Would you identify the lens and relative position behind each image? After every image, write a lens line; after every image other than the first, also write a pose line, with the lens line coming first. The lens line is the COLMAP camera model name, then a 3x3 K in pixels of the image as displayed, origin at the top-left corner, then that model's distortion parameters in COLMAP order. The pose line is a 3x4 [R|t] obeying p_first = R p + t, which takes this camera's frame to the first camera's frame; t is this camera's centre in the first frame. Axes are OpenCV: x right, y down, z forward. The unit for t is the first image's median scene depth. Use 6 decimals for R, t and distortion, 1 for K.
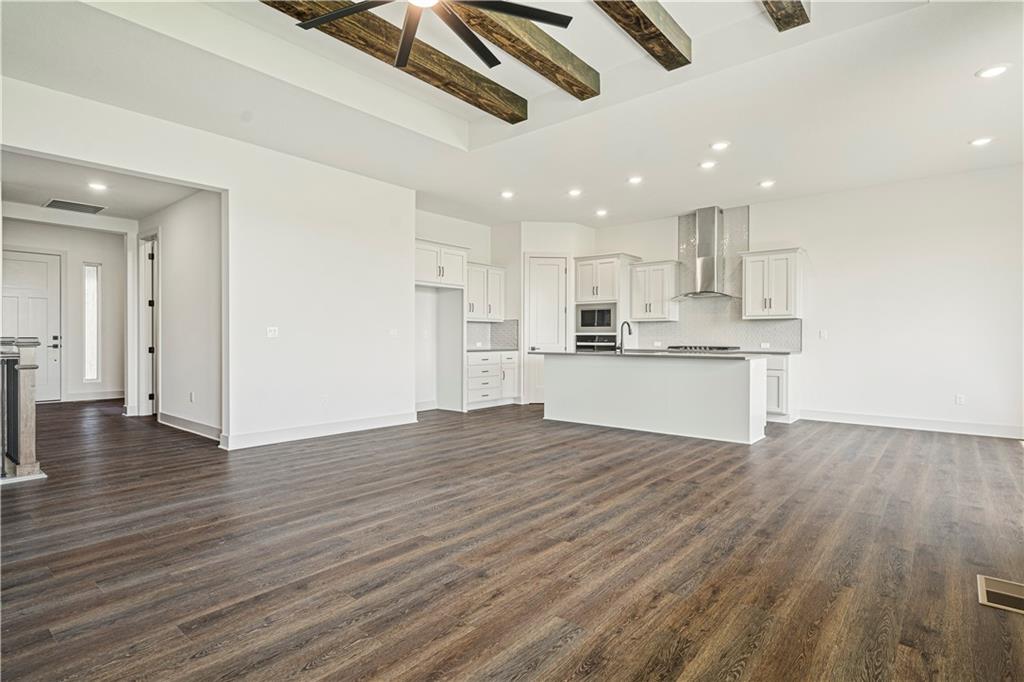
lens RADIAL K [[533.9, 0, 512.7], [0, 533.9, 341.2], [0, 0, 1]] dist [0.003526, 0.000268]
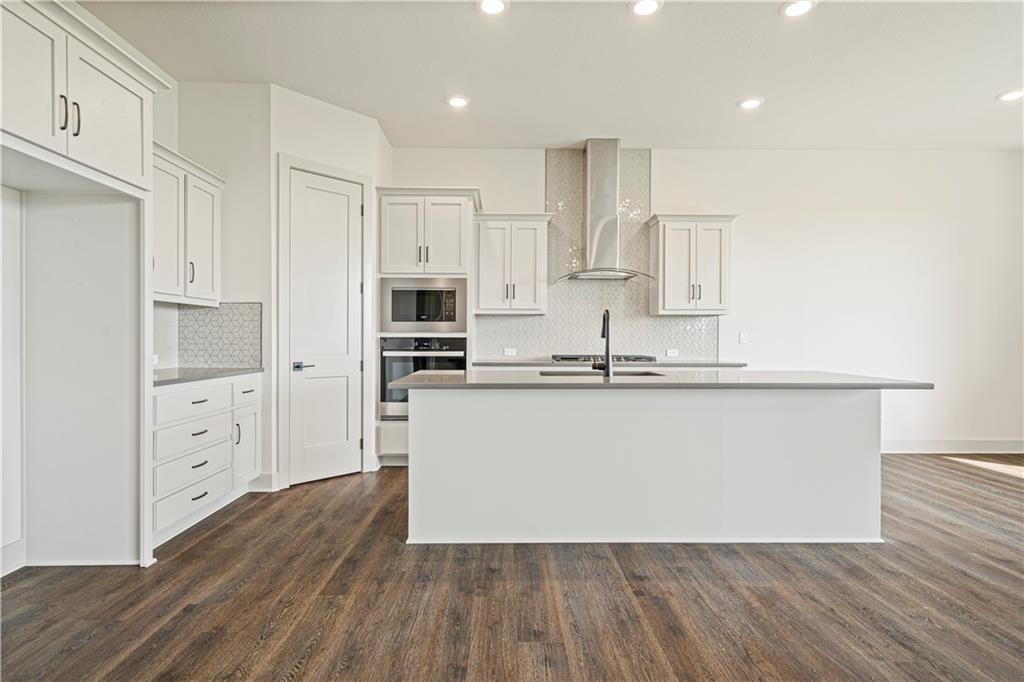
lens RADIAL K [[533.9, 0, 511.2], [0, 533.9, 338.0], [0, 0, 1]] dist [0.003526, 0.000268]
pose [[0.756766, -0.001596, 0.653683, -0.127972], [0.003403, 0.999993, -0.001498, -0.009913], [-0.653677, 0.003358, 0.756767, 0.543729]]
